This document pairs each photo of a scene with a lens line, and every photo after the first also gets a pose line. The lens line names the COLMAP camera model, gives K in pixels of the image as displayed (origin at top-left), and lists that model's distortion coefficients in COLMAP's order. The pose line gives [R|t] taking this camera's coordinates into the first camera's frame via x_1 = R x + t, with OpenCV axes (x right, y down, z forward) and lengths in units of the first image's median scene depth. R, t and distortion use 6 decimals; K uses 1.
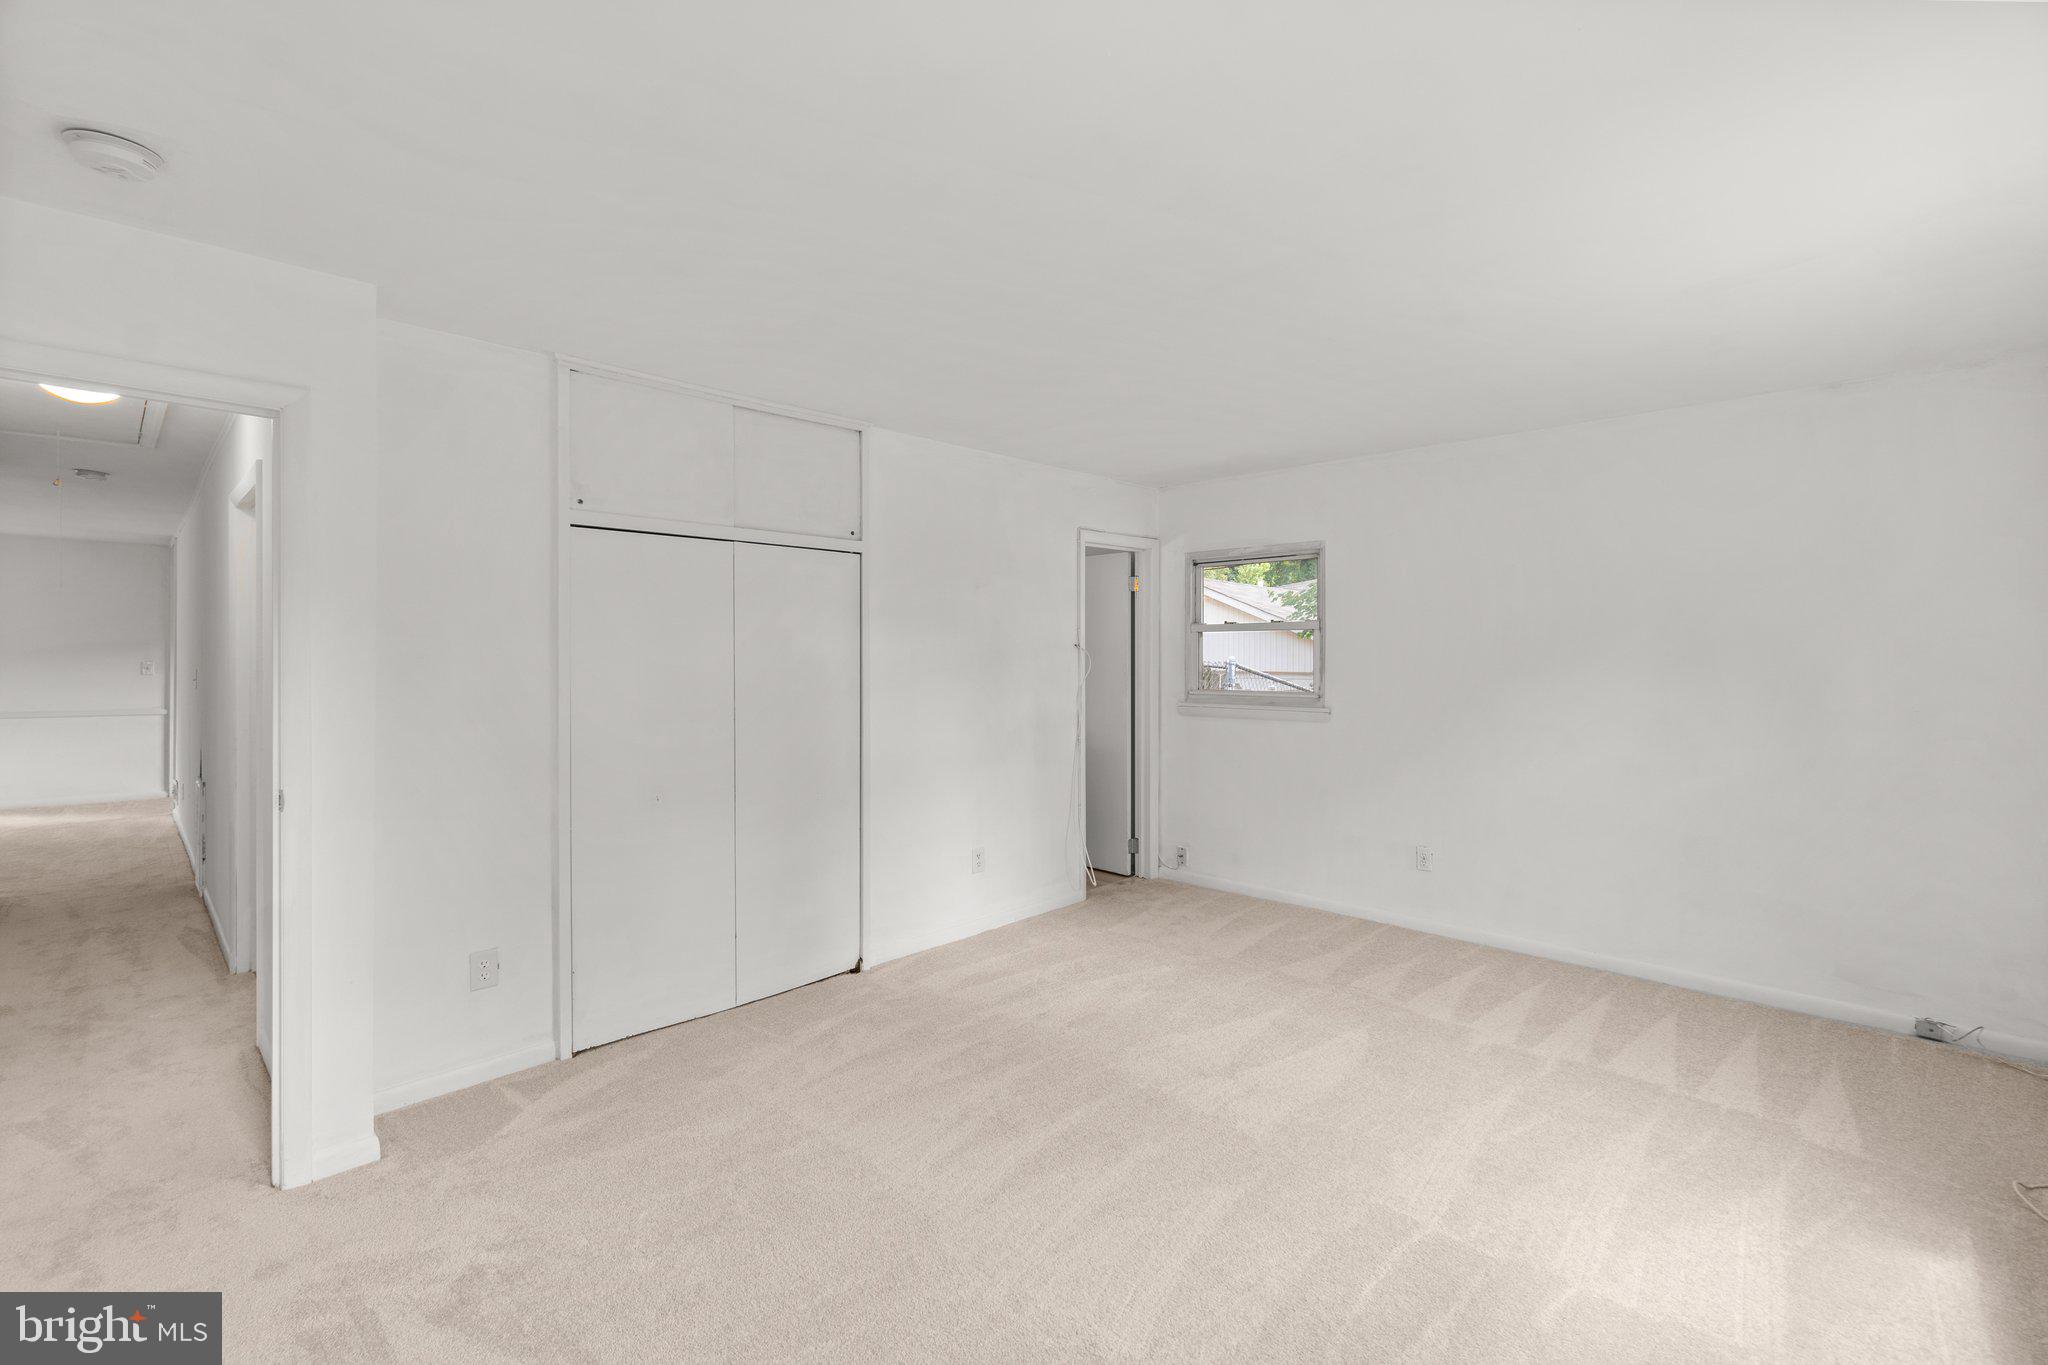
lens RADIAL K [[889.0, 0, 1011.3], [0, 889.0, 668.4], [0, 0, 1]] dist [-0.005824, -0.000769]
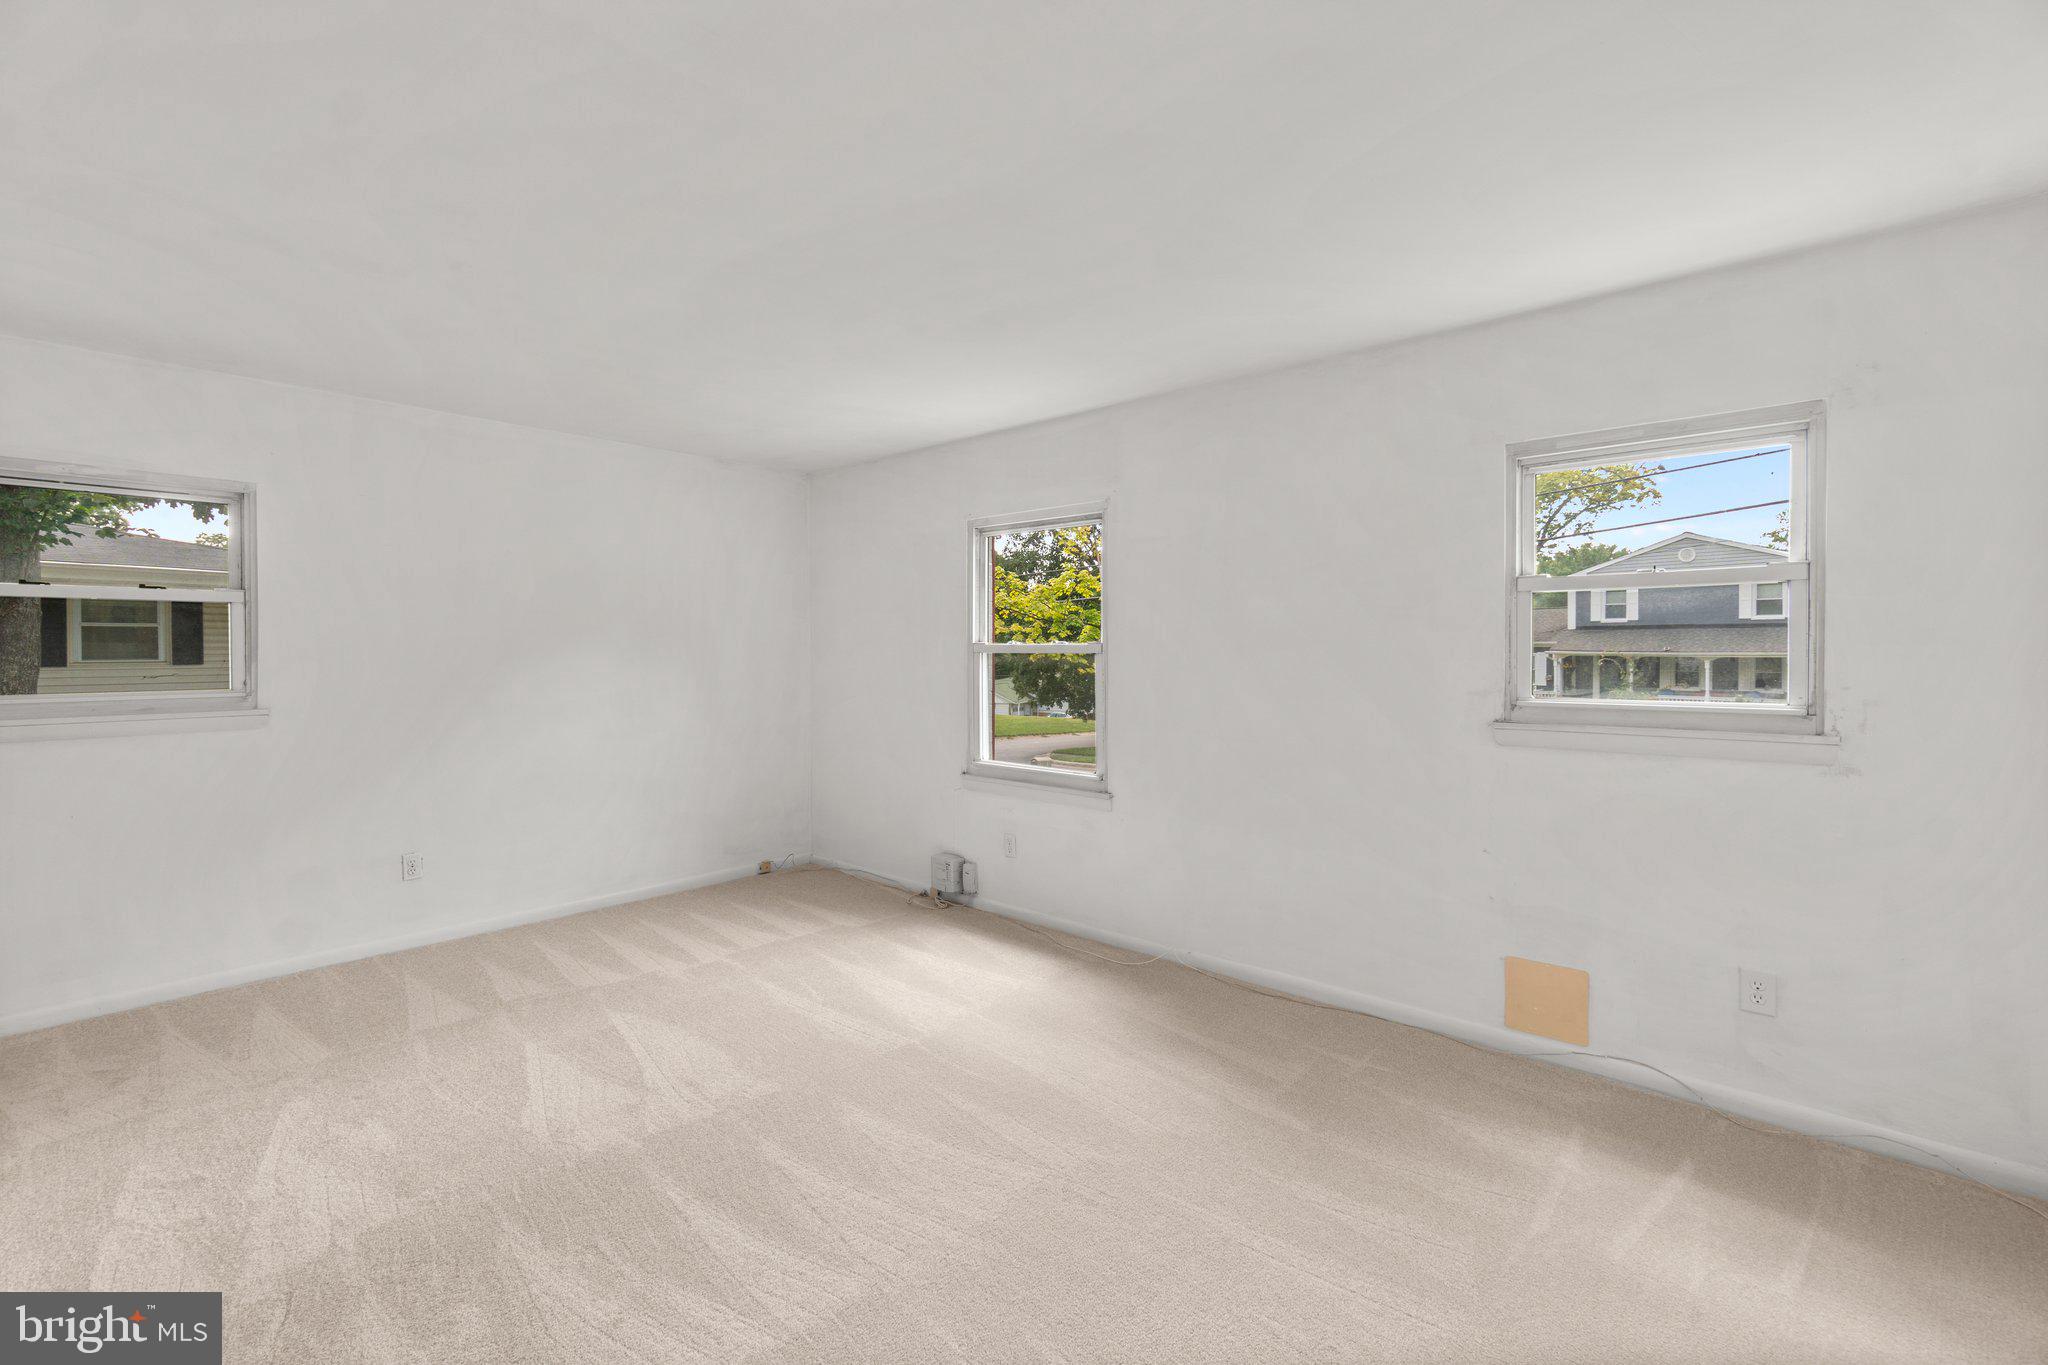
lens RADIAL K [[889.0, 0, 1013.2], [0, 889.0, 670.2], [0, 0, 1]] dist [-0.005824, -0.000769]
pose [[-0.054280, -0.022953, 0.998262, -0.584905], [0.010778, 0.999664, 0.023572, 0.002234], [-0.998468, 0.012039, -0.054014, 0.565505]]
